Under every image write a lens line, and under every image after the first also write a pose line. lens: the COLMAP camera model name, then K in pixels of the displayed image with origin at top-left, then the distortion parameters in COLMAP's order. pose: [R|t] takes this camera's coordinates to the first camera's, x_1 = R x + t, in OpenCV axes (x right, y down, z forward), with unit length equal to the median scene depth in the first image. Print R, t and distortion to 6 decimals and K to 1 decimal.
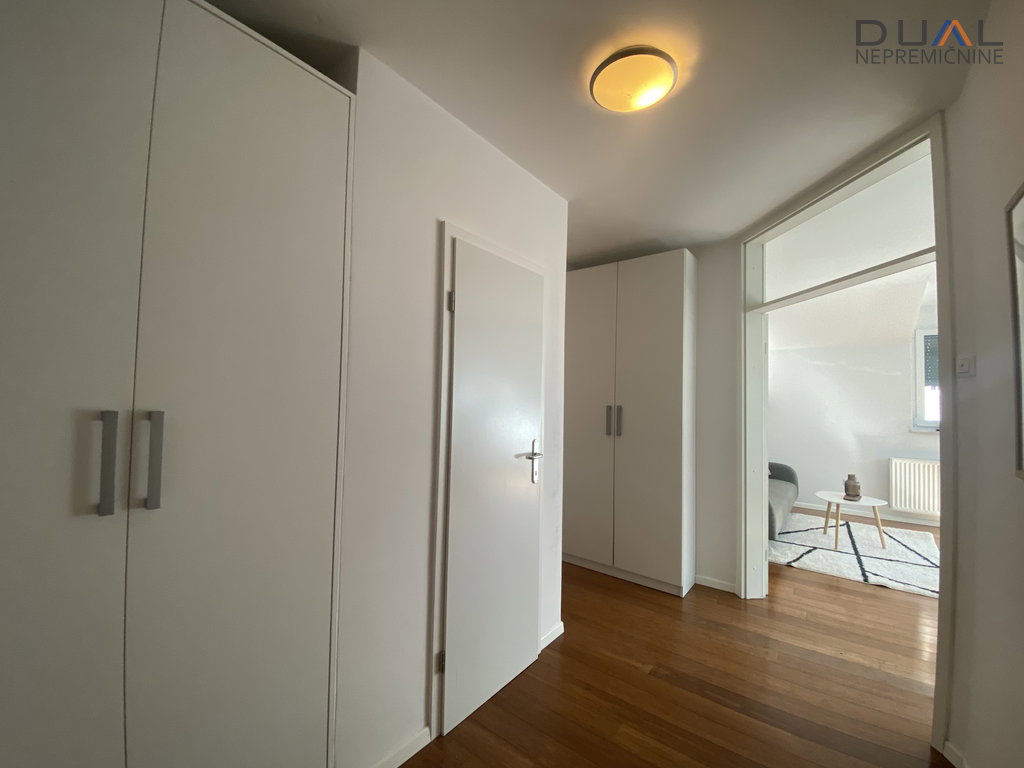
lens RADIAL K [[414.3, 0, 514.7], [0, 414.3, 383.7], [0, 0, 1]] dist [0.033060, -0.025796]
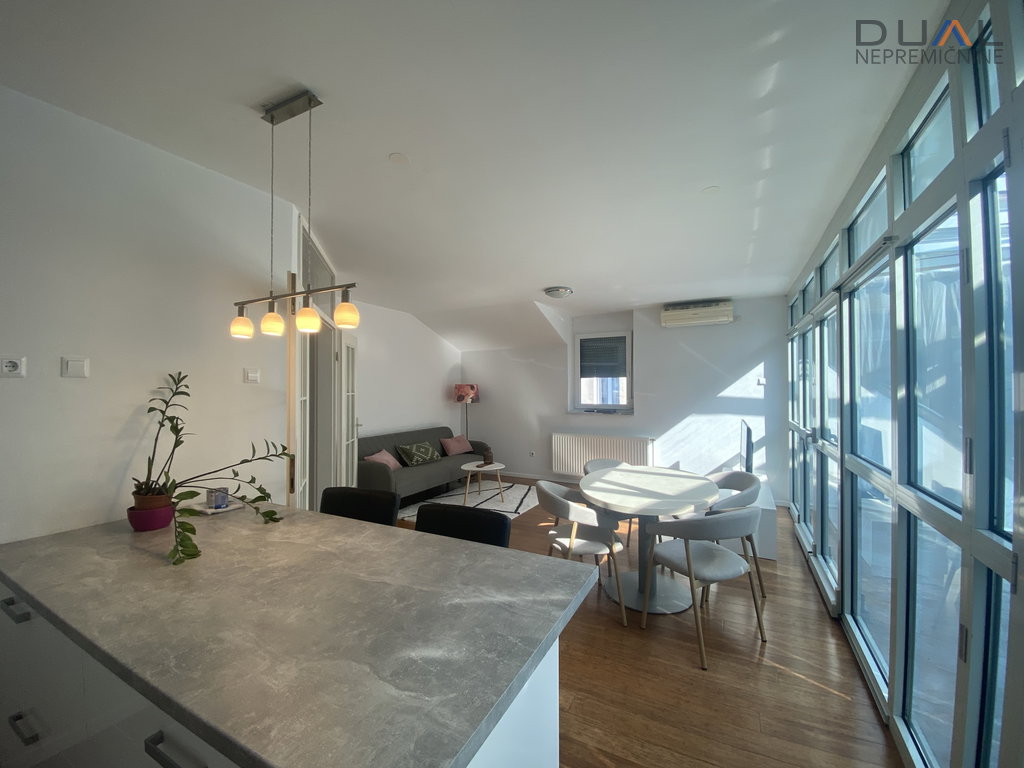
lens RADIAL K [[414.3, 0, 514.7], [0, 414.3, 383.7], [0, 0, 1]] dist [0.033060, -0.025796]
pose [[0.983820, -0.021794, 0.177828, 0.650252], [0.017345, 0.999497, 0.026536, -0.015462], [-0.178317, -0.023022, 0.983704, -0.280072]]
